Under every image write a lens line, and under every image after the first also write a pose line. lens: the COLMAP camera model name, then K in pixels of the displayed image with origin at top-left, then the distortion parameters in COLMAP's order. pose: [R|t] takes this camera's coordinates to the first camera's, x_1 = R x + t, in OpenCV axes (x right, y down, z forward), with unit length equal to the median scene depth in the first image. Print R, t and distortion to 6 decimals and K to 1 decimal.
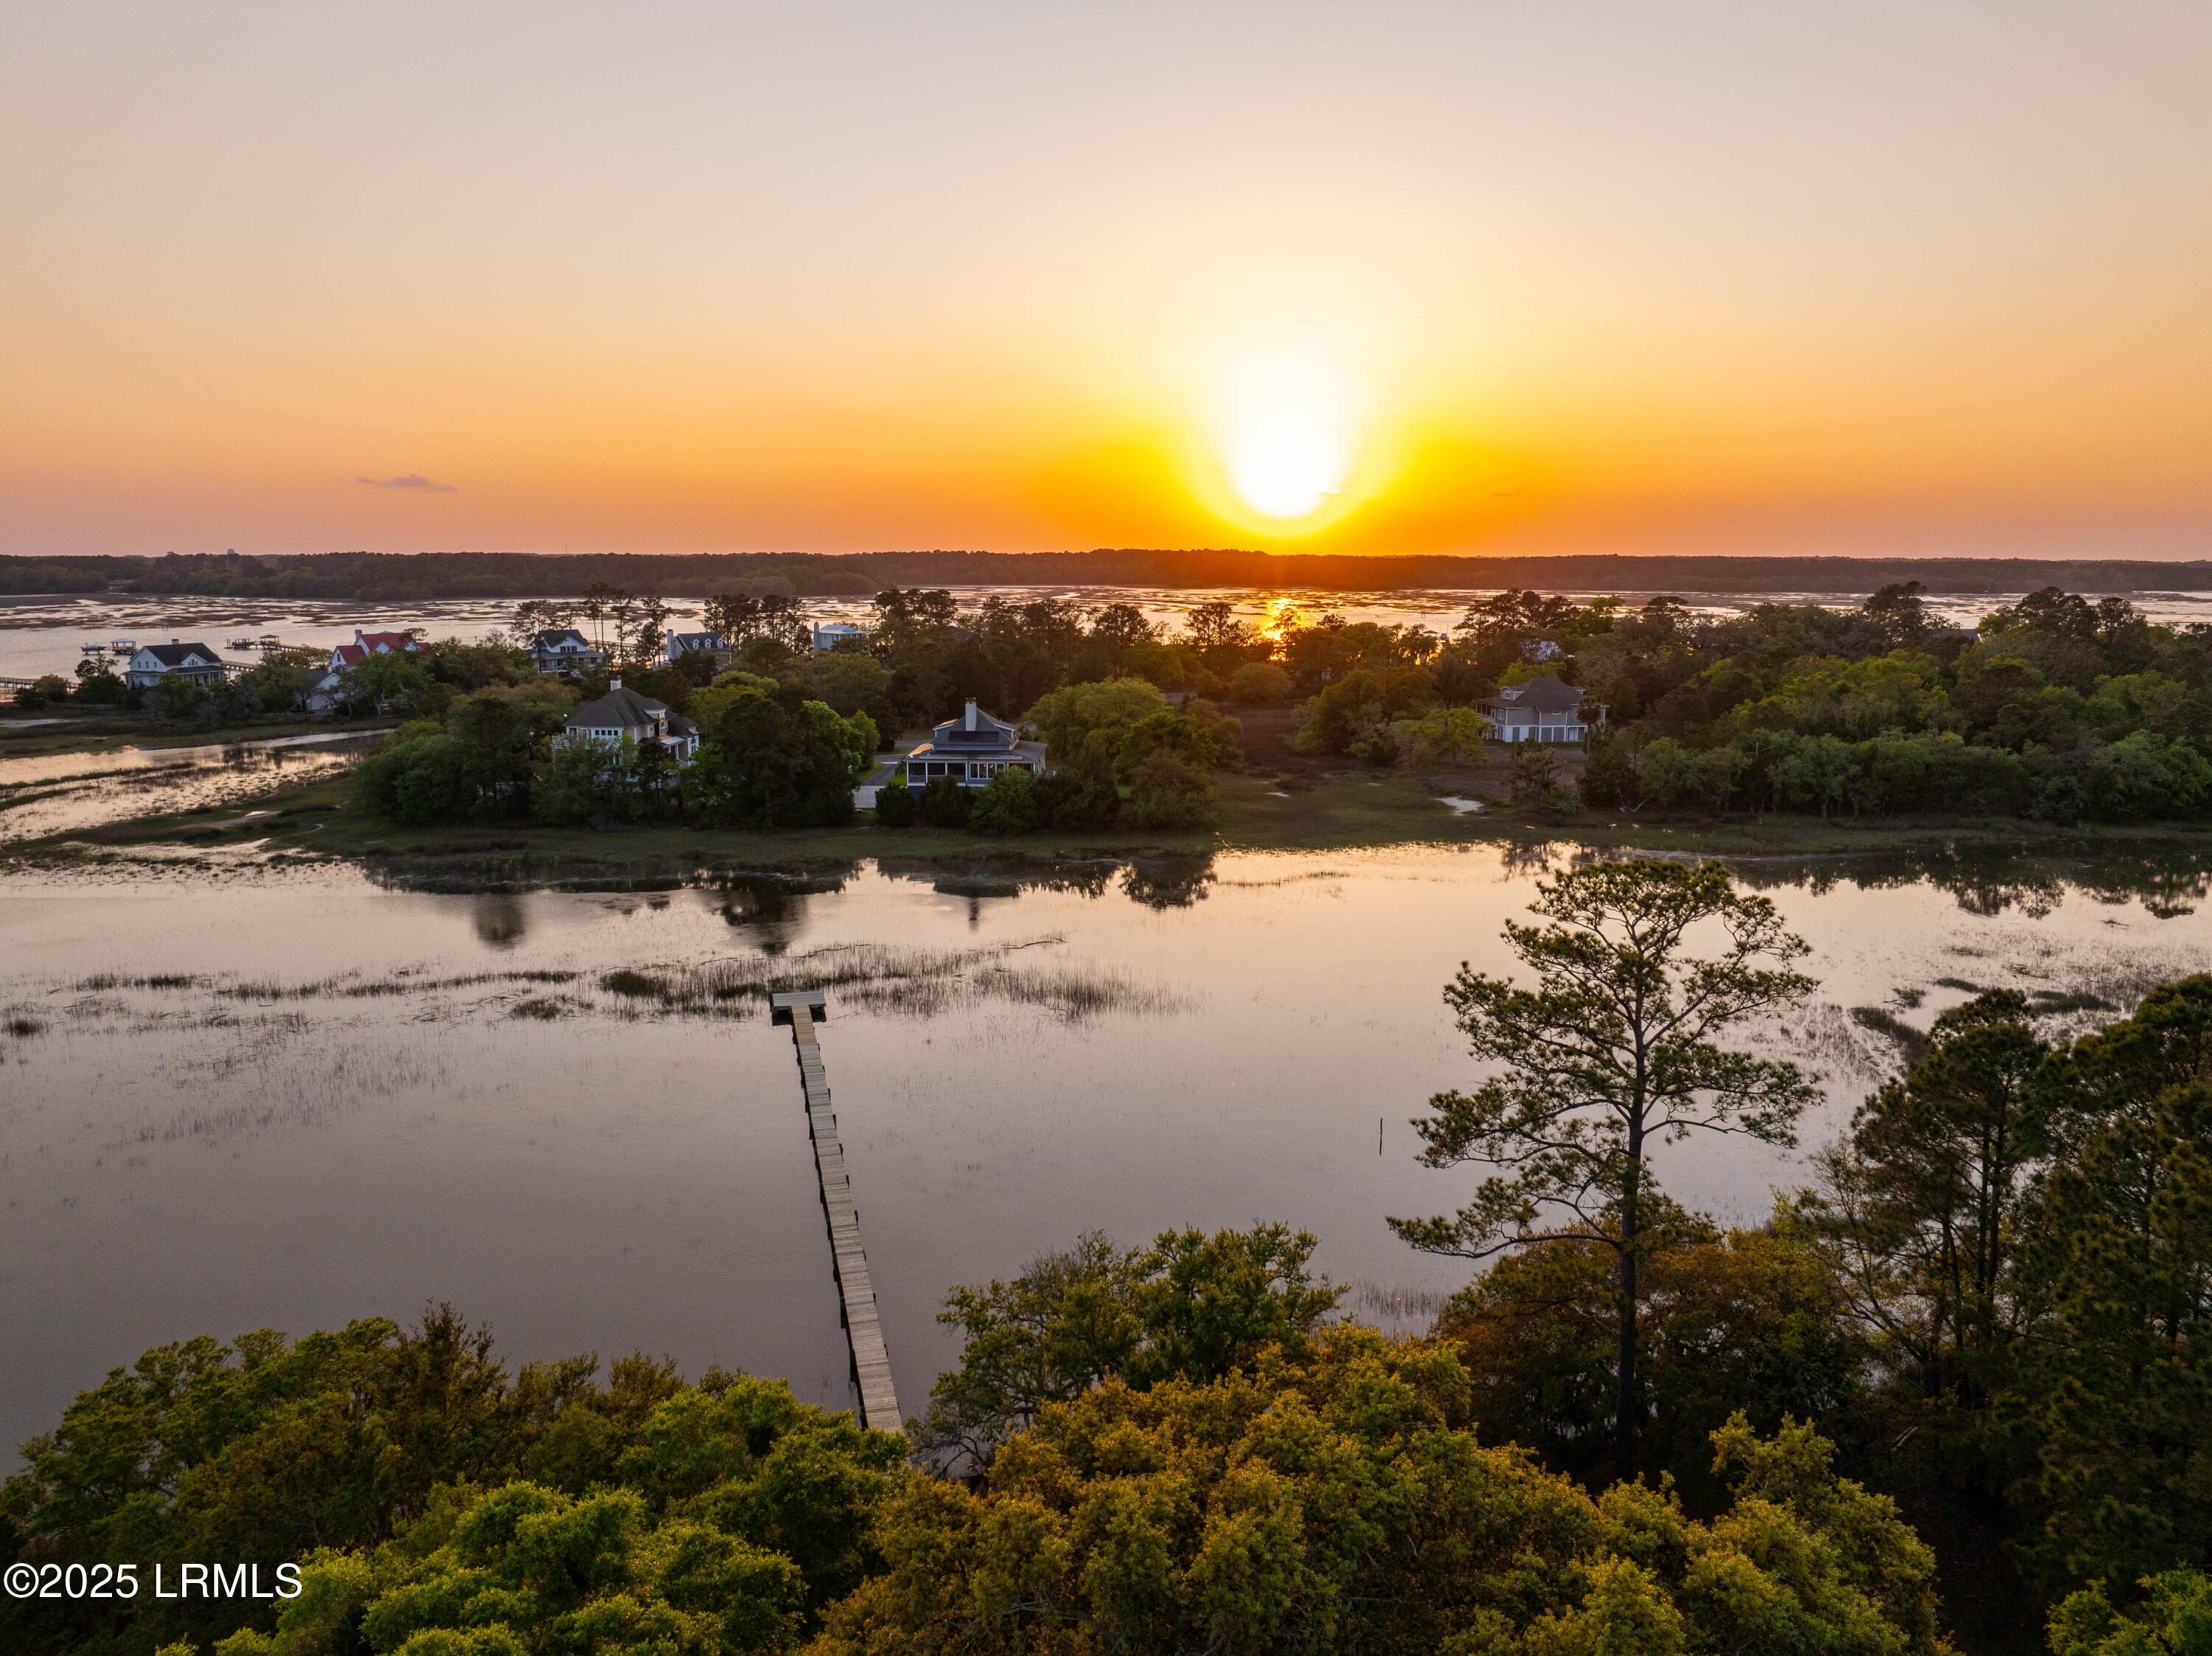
lens RADIAL K [[1554.2, 0, 1106.0], [0, 1554.2, 828.0], [0, 0, 1]] dist [-0.033903, -0.006488]
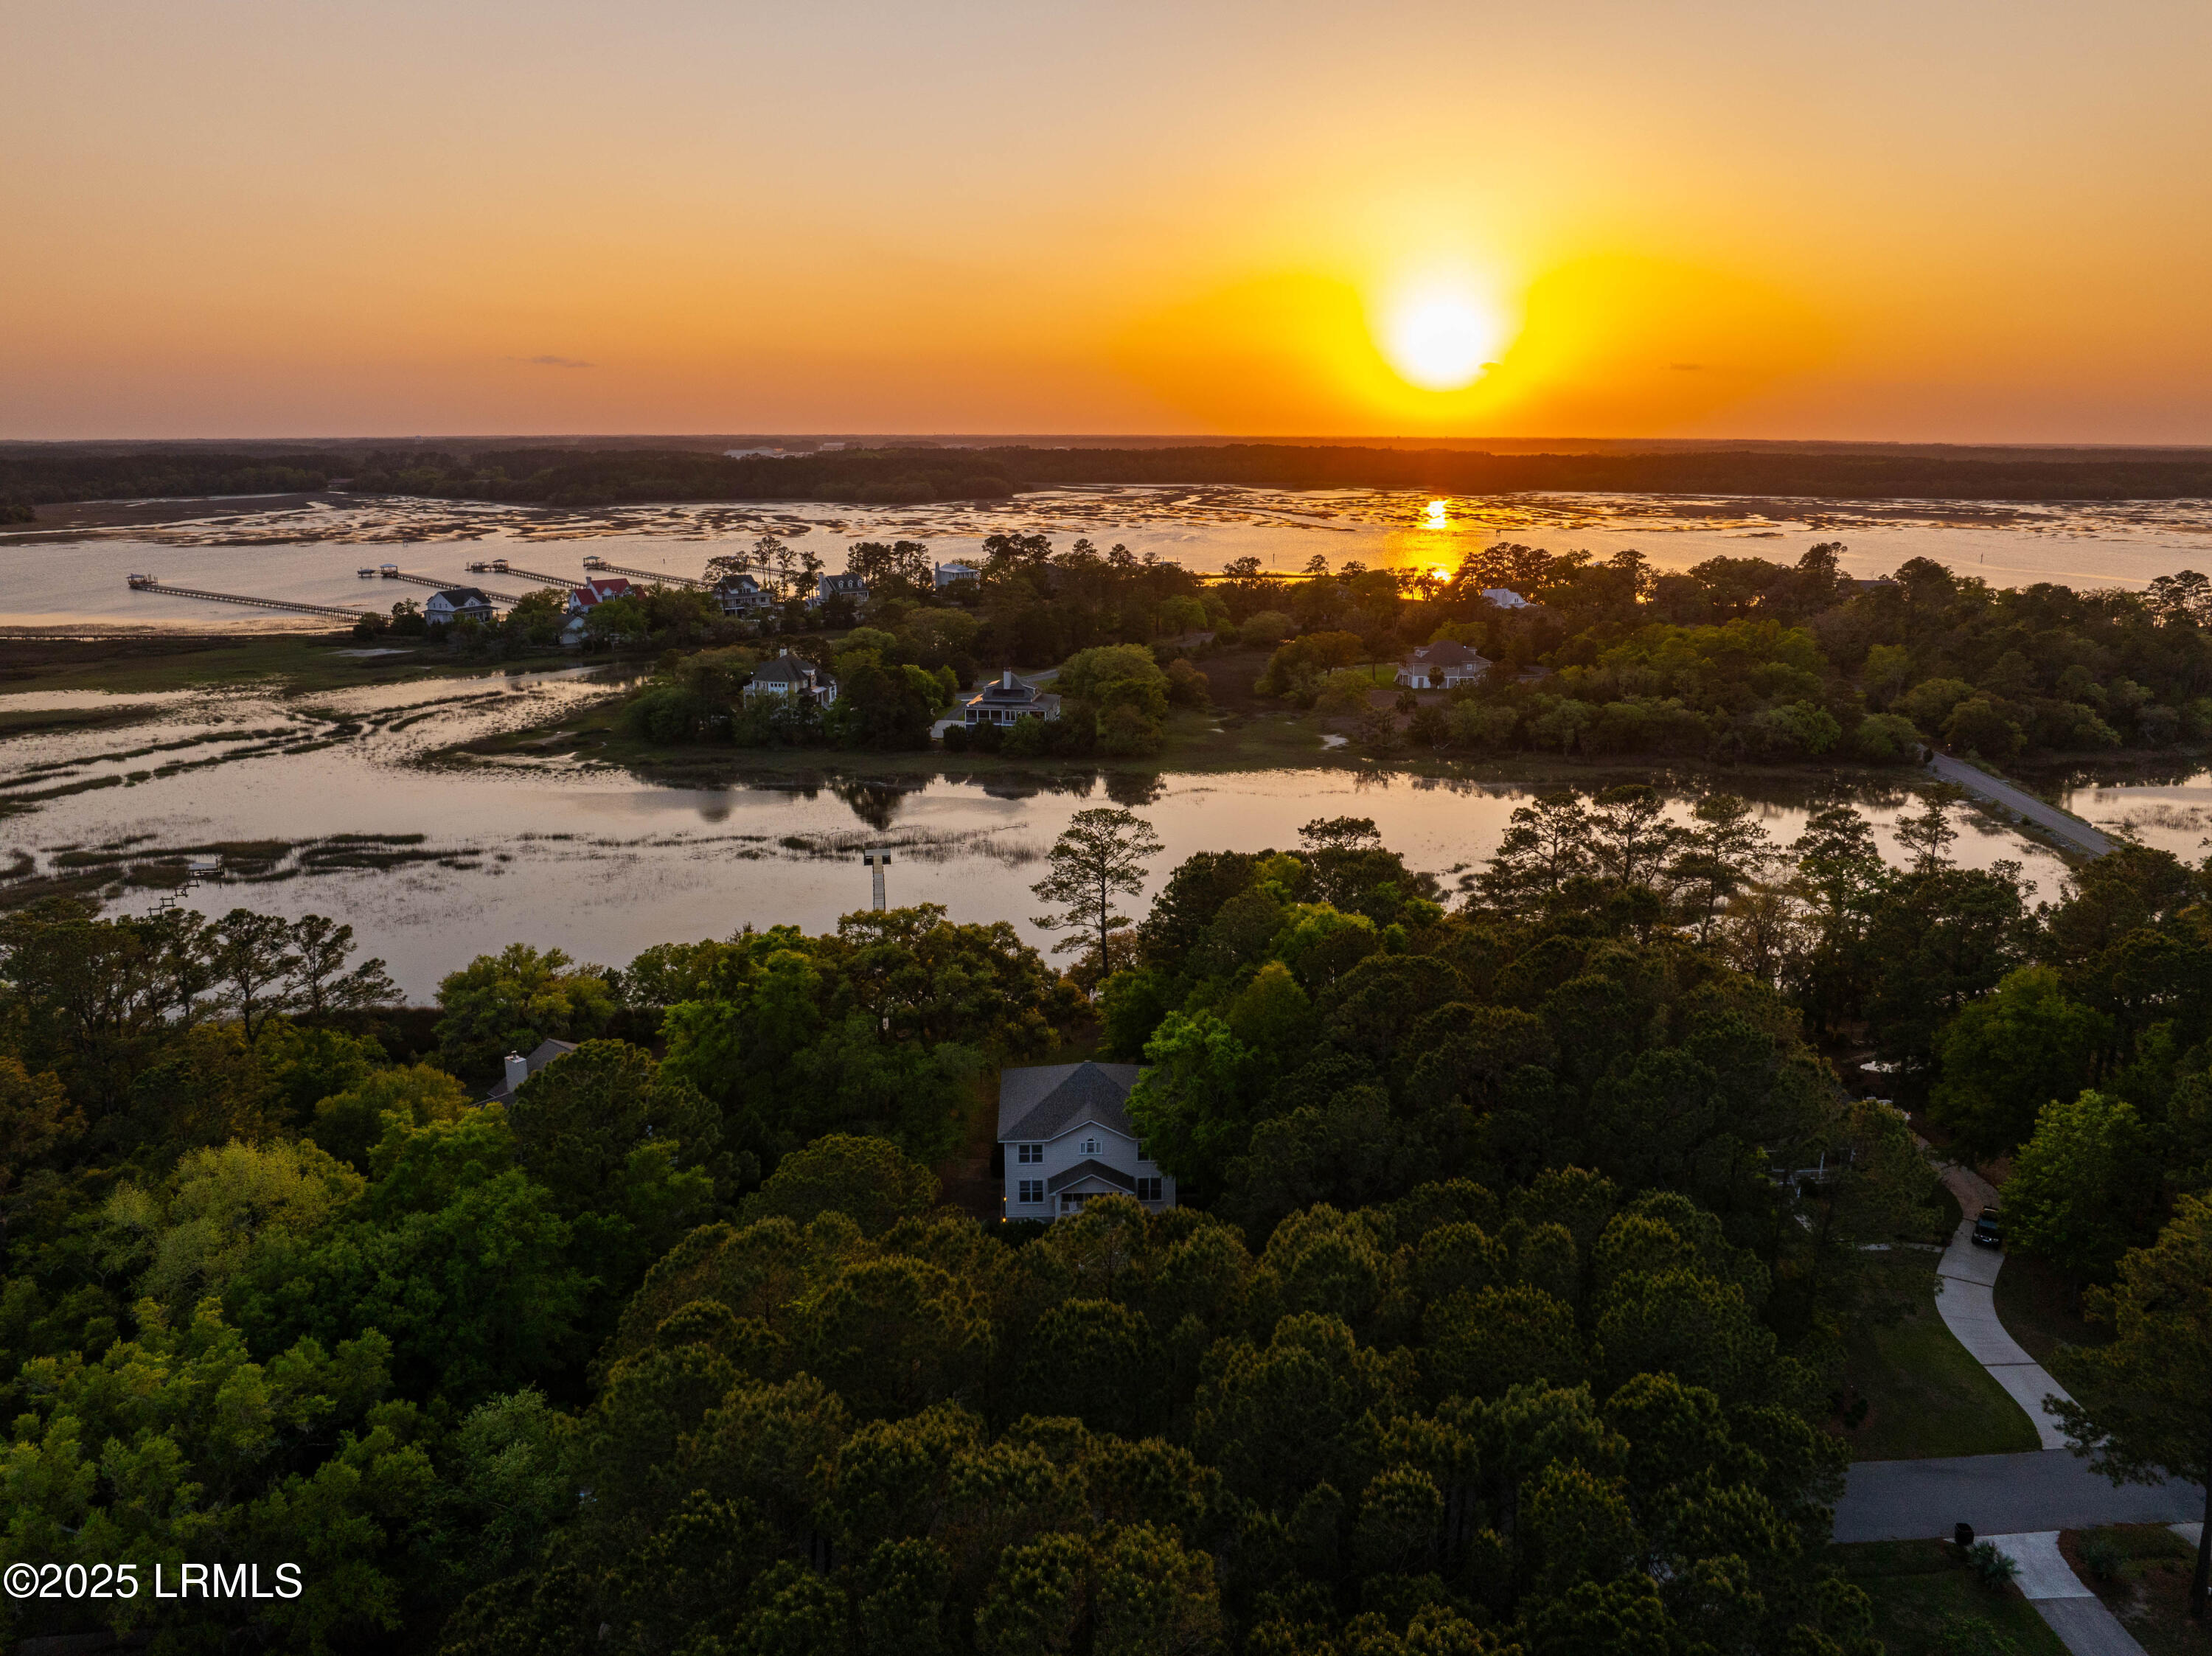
lens RADIAL K [[1554.2, 0, 1106.0], [0, 1554.2, 828.0], [0, 0, 1]] dist [-0.033903, -0.006488]
pose [[0.995255, 0.023892, -0.094318, 0.168427], [-0.016554, 0.996829, 0.077830, -0.048549], [0.095878, -0.075899, 0.992495, -0.567806]]
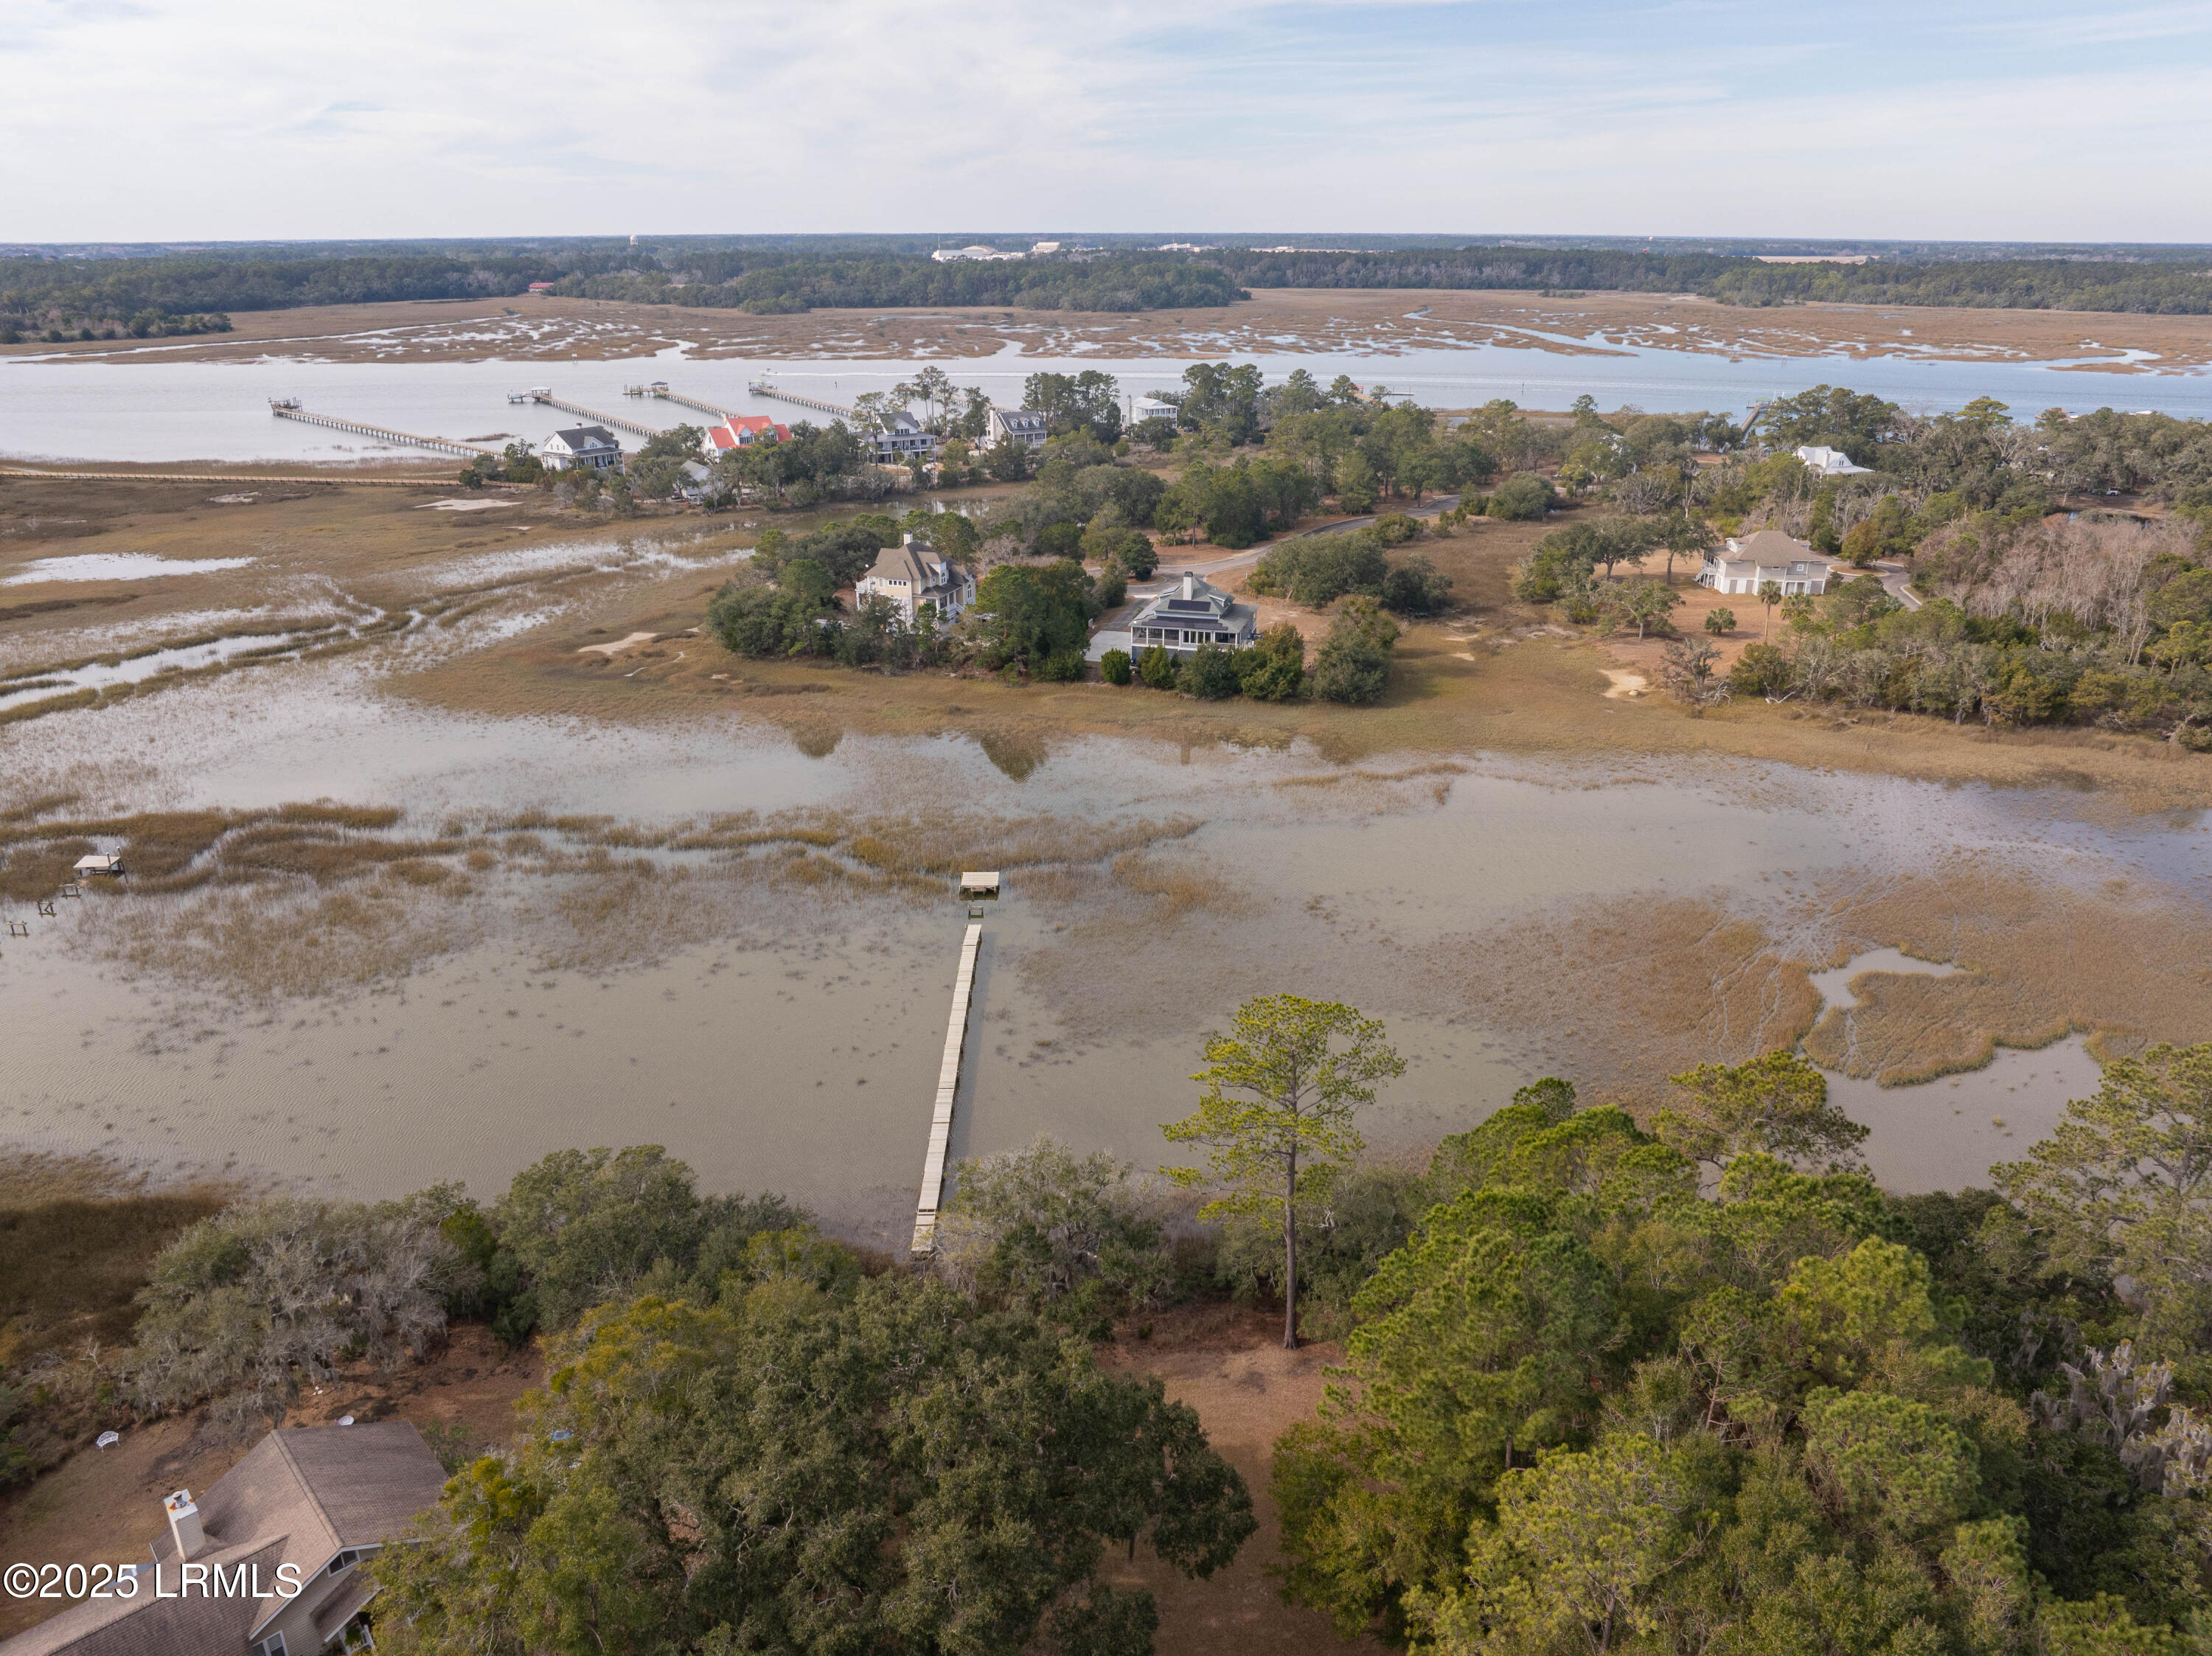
lens RADIAL K [[1554.2, 0, 1106.0], [0, 1554.2, 828.0], [0, 0, 1]] dist [-0.033903, -0.006488]
pose [[0.972847, 0.079714, -0.217287, 0.128585], [-0.035722, 0.979283, 0.199322, -0.131704], [0.228675, -0.186148, 0.955540, -0.182168]]
